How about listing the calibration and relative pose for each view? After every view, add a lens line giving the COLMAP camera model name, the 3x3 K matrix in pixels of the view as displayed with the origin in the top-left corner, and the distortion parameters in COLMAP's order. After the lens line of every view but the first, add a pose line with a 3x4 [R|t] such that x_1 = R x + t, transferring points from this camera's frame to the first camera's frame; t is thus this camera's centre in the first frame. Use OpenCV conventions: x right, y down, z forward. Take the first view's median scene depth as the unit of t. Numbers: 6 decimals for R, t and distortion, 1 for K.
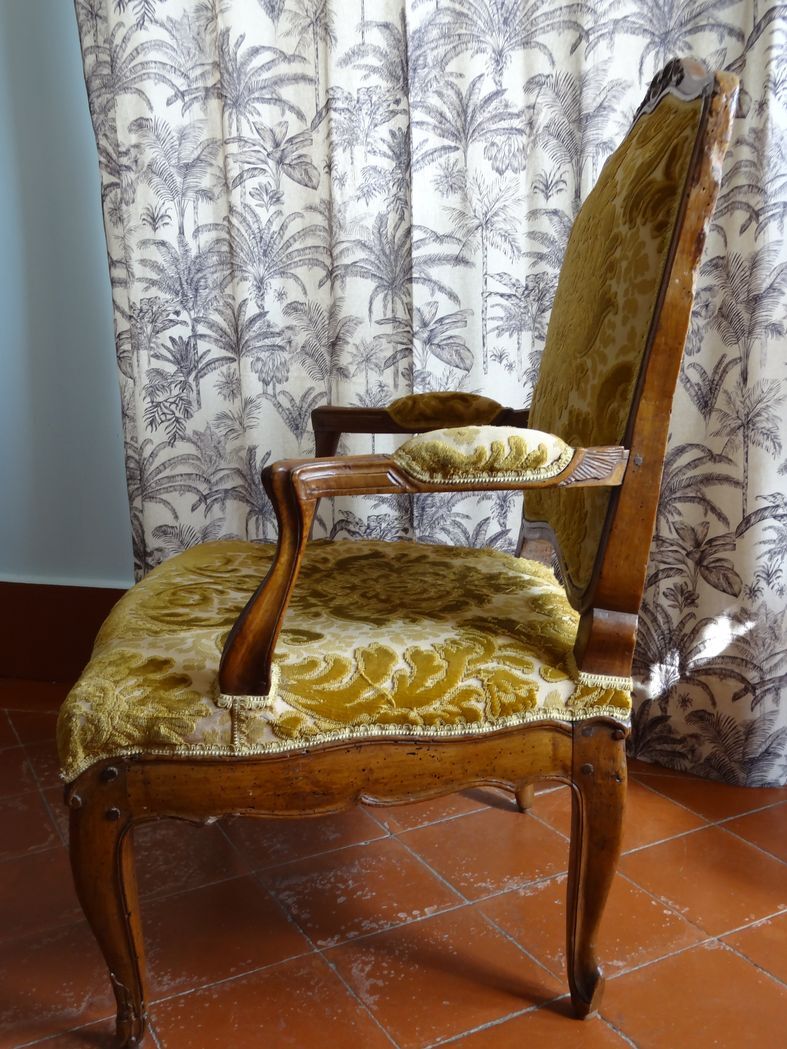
lens RADIAL K [[1041.6, 0, 402.6], [0, 1041.6, 518.6], [0, 0, 1]] dist [-0.003989, 0.000000]
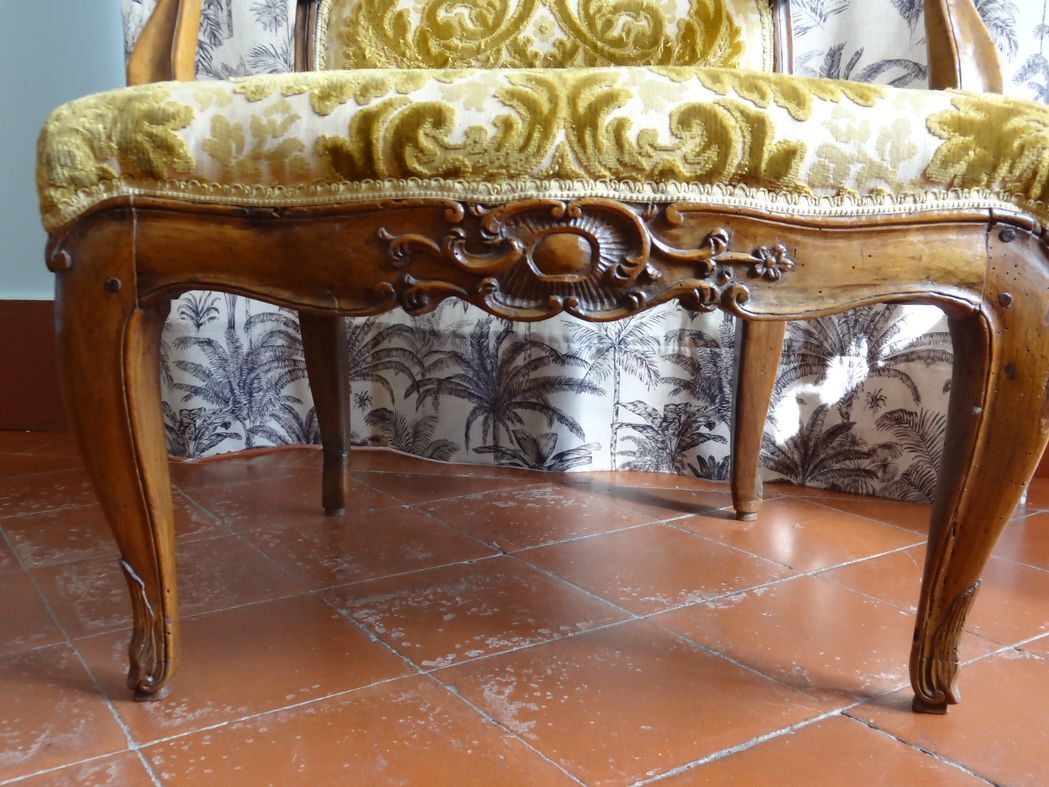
lens RADIAL K [[1041.6, 0, 523.8], [0, 1041.6, 398.2], [0, 0, 1]] dist [-0.003989, 0.000000]
pose [[0.995172, 0.009535, 0.097678, -0.060888], [-0.007912, 0.999824, -0.016989, 0.185471], [-0.097823, 0.016135, 0.995073, 0.257237]]
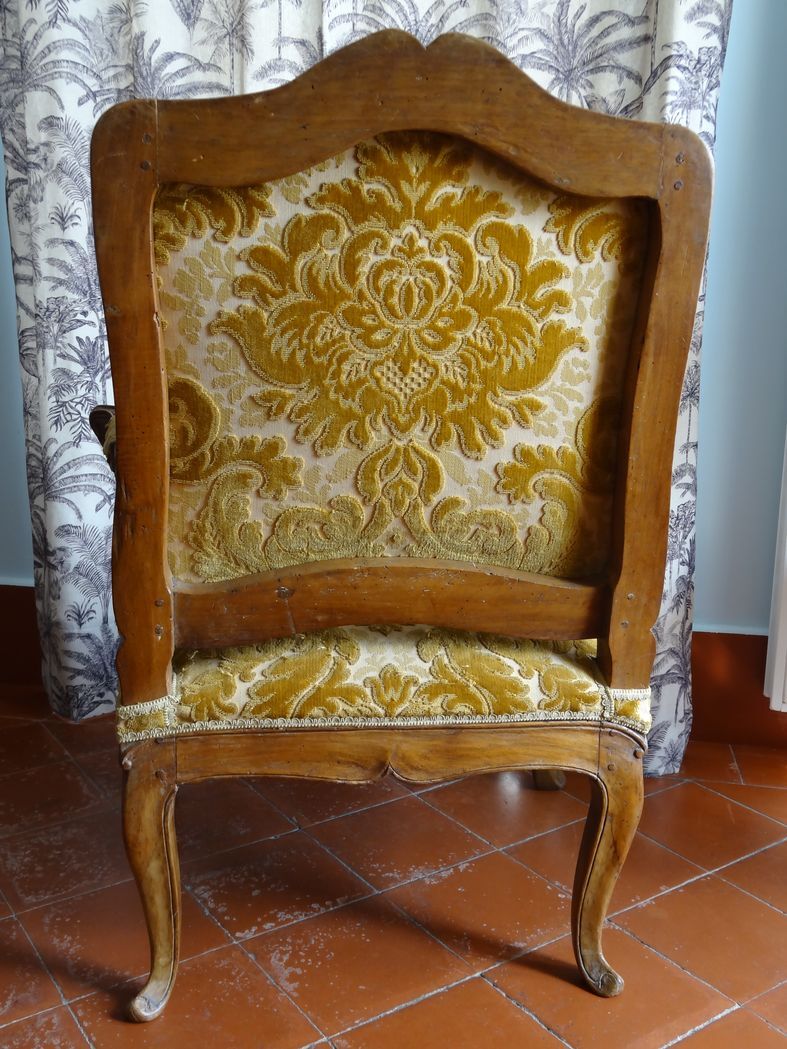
lens RADIAL K [[1041.6, 0, 401.3], [0, 1041.6, 520.4], [0, 0, 1]] dist [-0.003989, 0.000000]
pose [[0.992386, 0.014853, 0.122272, -0.036934], [-0.016293, 0.999809, 0.010782, -0.015233], [-0.122088, -0.012692, 0.992438, -0.035170]]
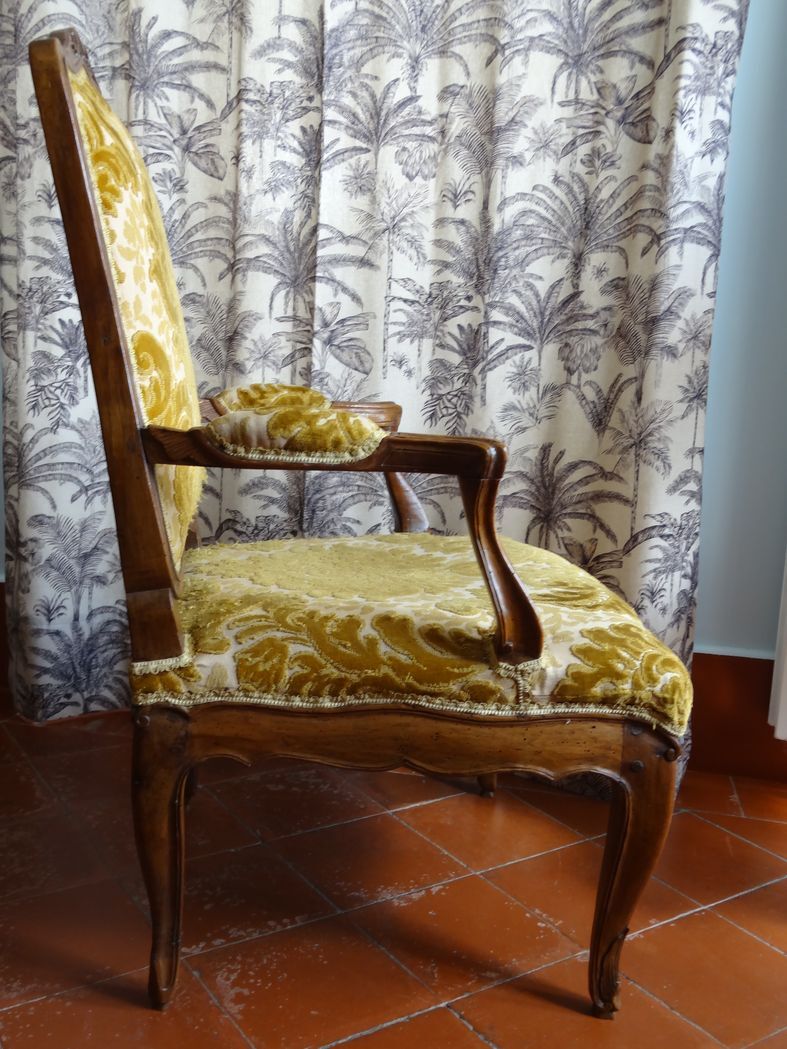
lens RADIAL K [[1041.6, 0, 391.1], [0, 1041.6, 517.7], [0, 0, 1]] dist [-0.003989, 0.000000]
pose [[0.993248, 0.055699, 0.101766, -0.007313], [-0.053026, 0.998178, -0.028788, 0.021531], [-0.103184, 0.023197, 0.994392, 0.016969]]
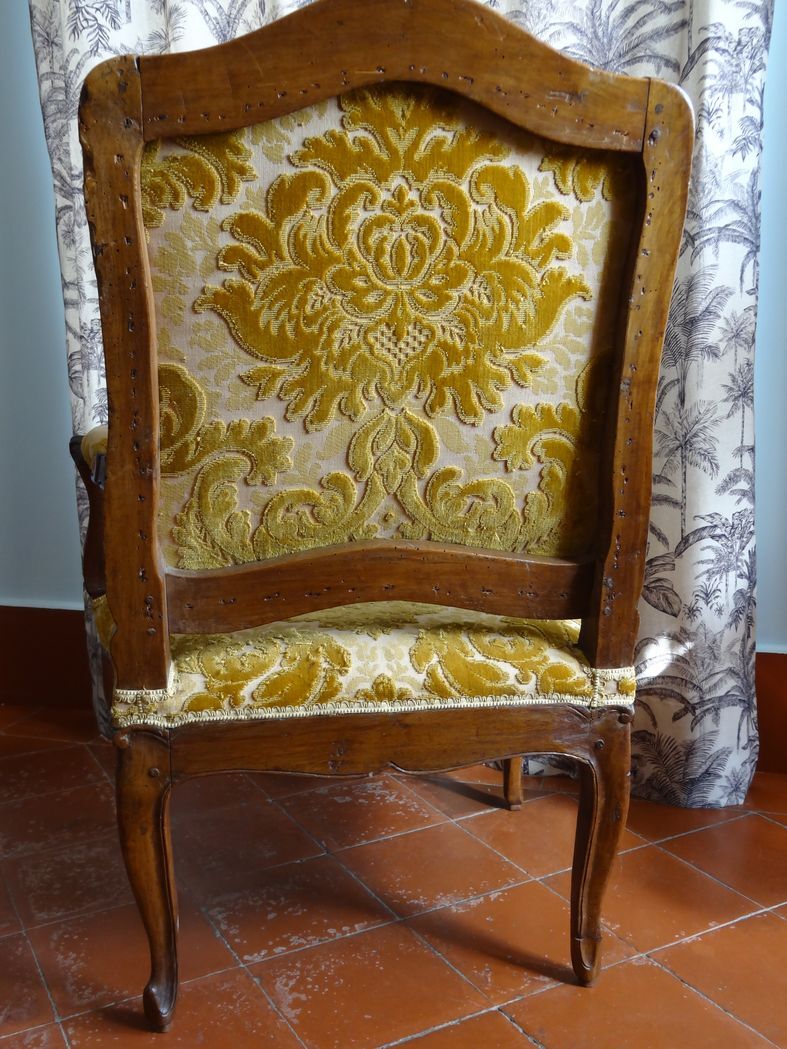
lens RADIAL K [[1041.6, 0, 394.0], [0, 1041.6, 520.3], [0, 0, 1]] dist [-0.003989, 0.000000]
pose [[0.999899, 0.007659, 0.011952, 0.033692], [-0.007218, 0.999307, -0.036529, 0.019624], [-0.012223, 0.036439, 0.999261, -0.004262]]
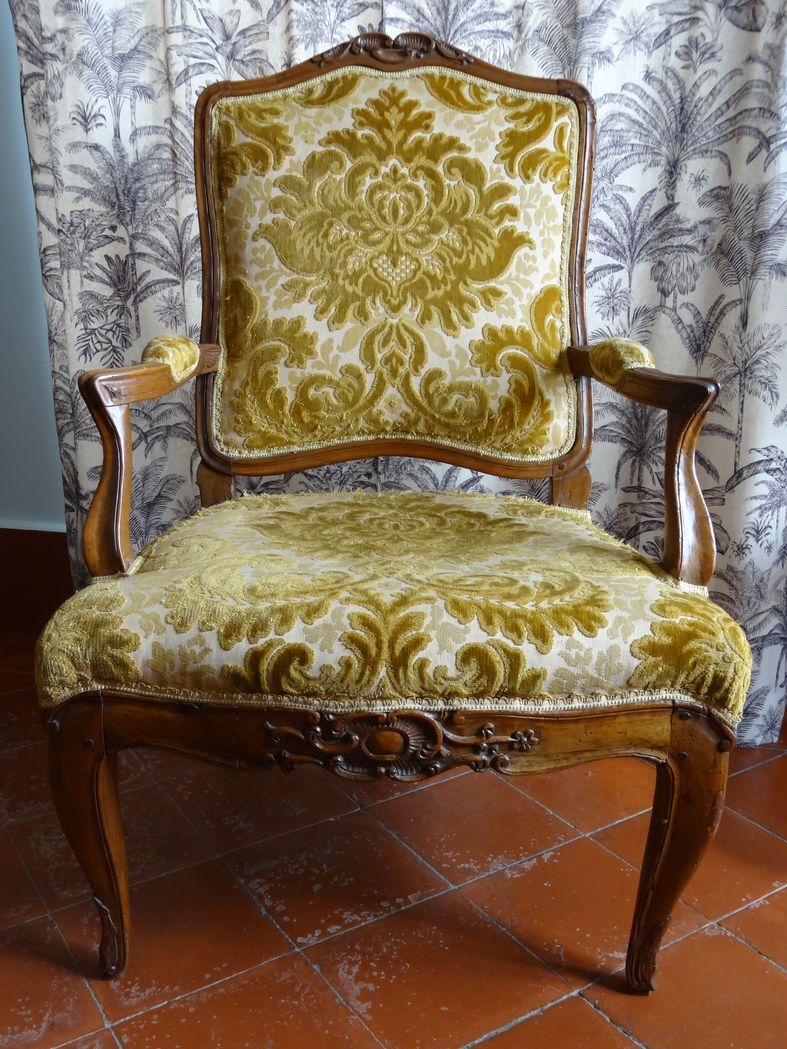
lens RADIAL K [[1041.6, 0, 401.0], [0, 1041.6, 522.4], [0, 0, 1]] dist [-0.003989, 0.000000]
pose [[0.995977, 0.004413, 0.089495, -0.054125], [-0.012715, 0.995640, 0.092408, -0.035225], [-0.088697, -0.093174, 0.991691, 0.079901]]
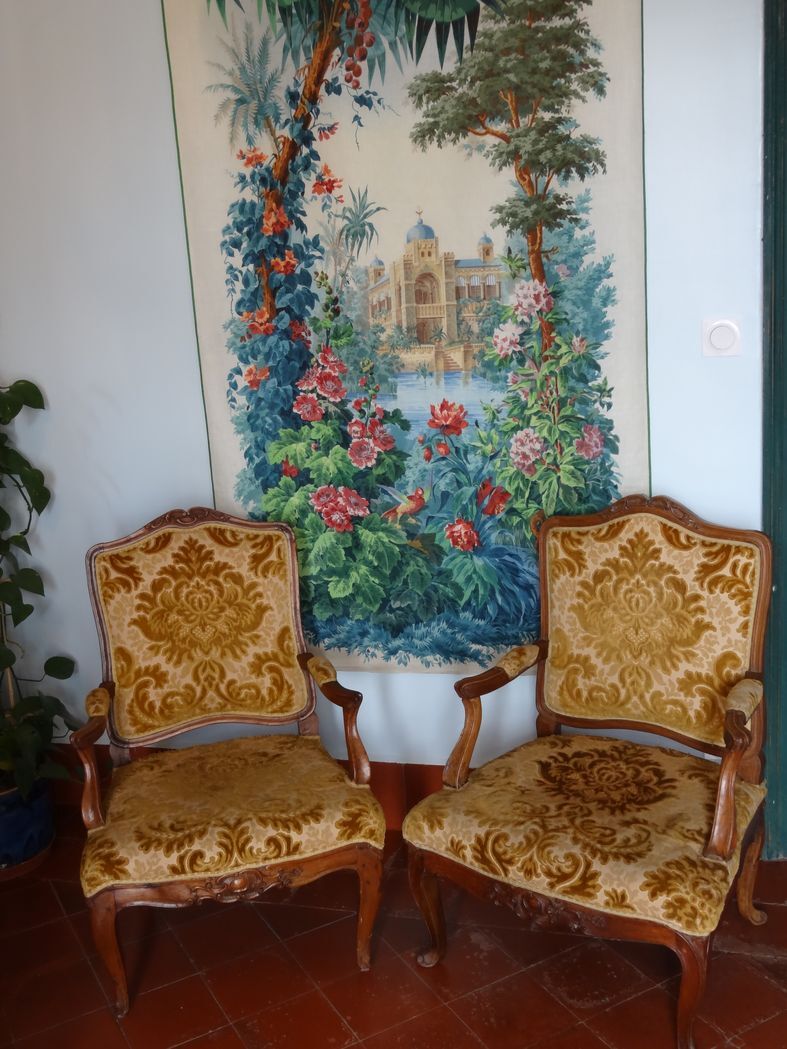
lens RADIAL K [[1123.5, 0, 379.9], [0, 1123.5, 510.1], [0, 0, 1]] dist [-0.001158, 0.000000]
pose [[0.953164, -0.117770, 0.278583, -0.183569], [0.109453, 0.992960, 0.045279, -0.381403], [-0.281954, -0.012667, 0.959344, -0.789071]]
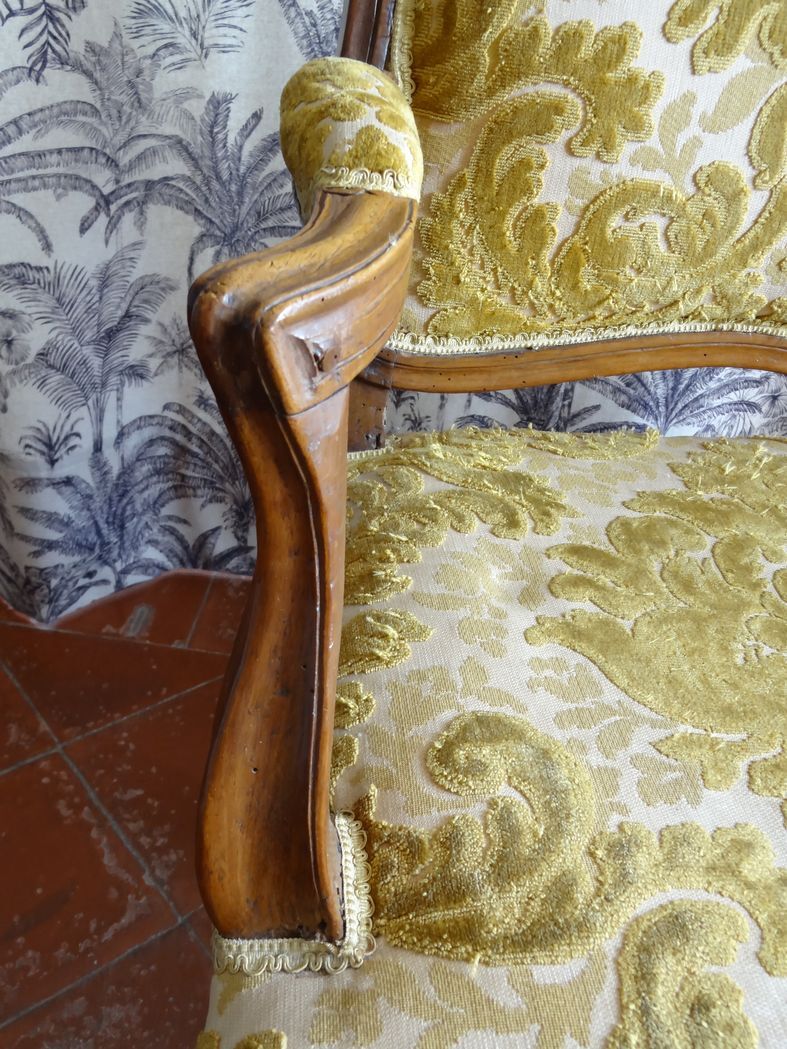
lens RADIAL K [[1041.6, 0, 395.3], [0, 1041.6, 523.3], [0, 0, 1]] dist [-0.003989, 0.000000]
pose [[0.965624, 0.001994, 0.259934, -0.208380], [-0.109699, 0.909688, 0.400542, -0.098966], [-0.235660, -0.415287, 0.878636, 0.571132]]
